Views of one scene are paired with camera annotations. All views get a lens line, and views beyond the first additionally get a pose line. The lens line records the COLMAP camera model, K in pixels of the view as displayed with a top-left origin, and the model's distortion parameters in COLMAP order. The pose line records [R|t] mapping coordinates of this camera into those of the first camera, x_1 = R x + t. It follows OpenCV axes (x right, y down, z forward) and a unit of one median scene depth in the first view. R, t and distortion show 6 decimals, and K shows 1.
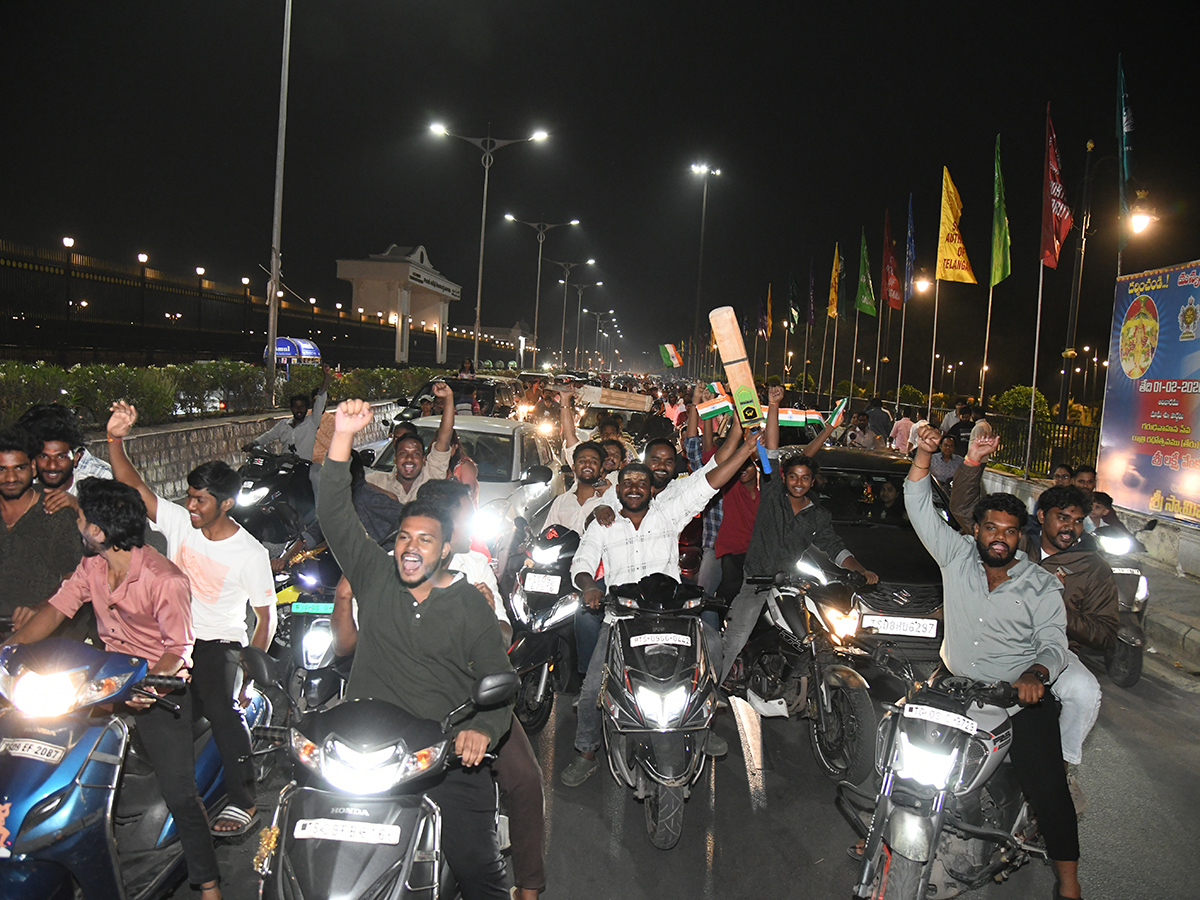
lens RADIAL K [[933.9, 0, 600.0], [0, 933.9, 450.0], [0, 0, 1]] dist [-0.114047, 0.075569]
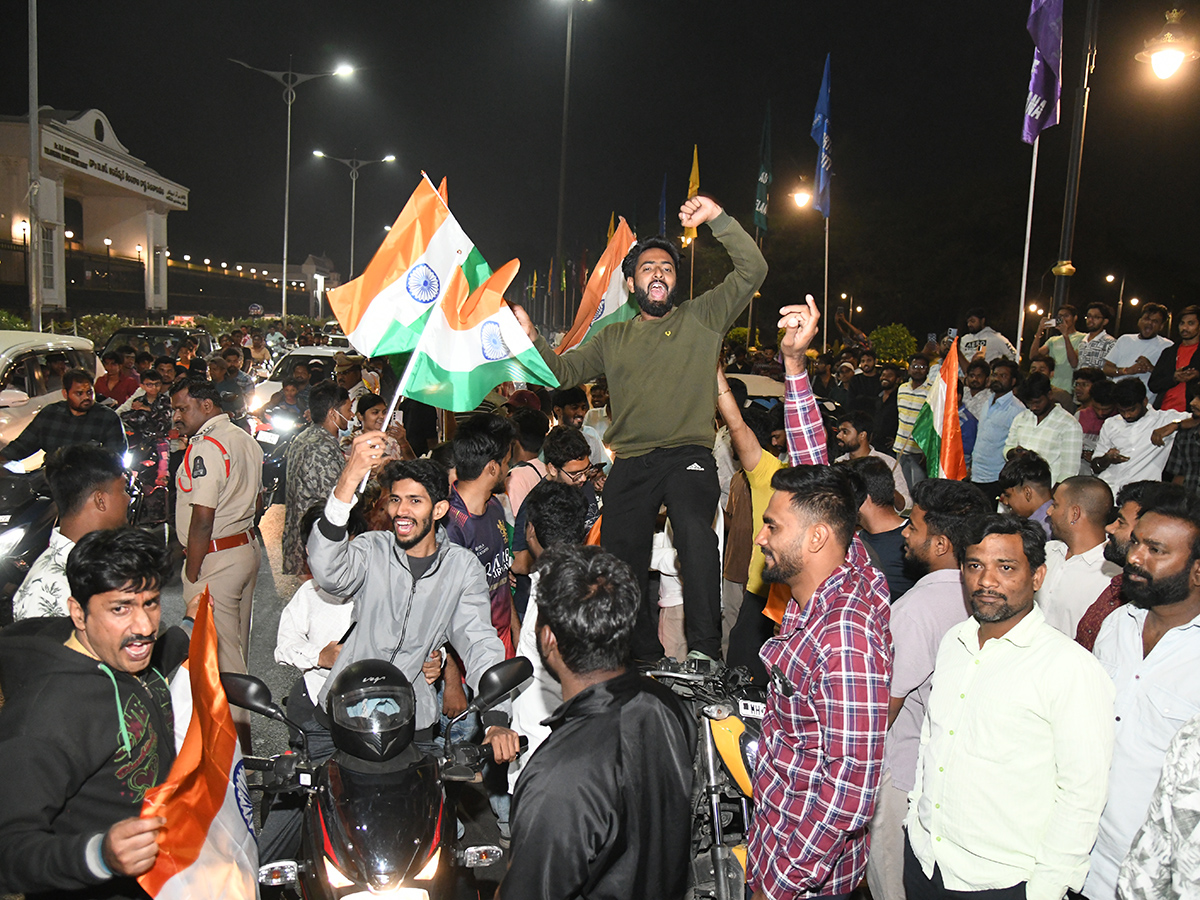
lens RADIAL K [[978.1, 0, 600.0], [0, 978.1, 450.0], [0, 0, 1]] dist [-0.085668, 0.080970]
pose [[0.986458, -0.029851, 0.161277, 0.021816], [0.021858, 0.998454, 0.051112, -0.029672], [-0.162553, -0.046895, 0.985585, 0.361610]]
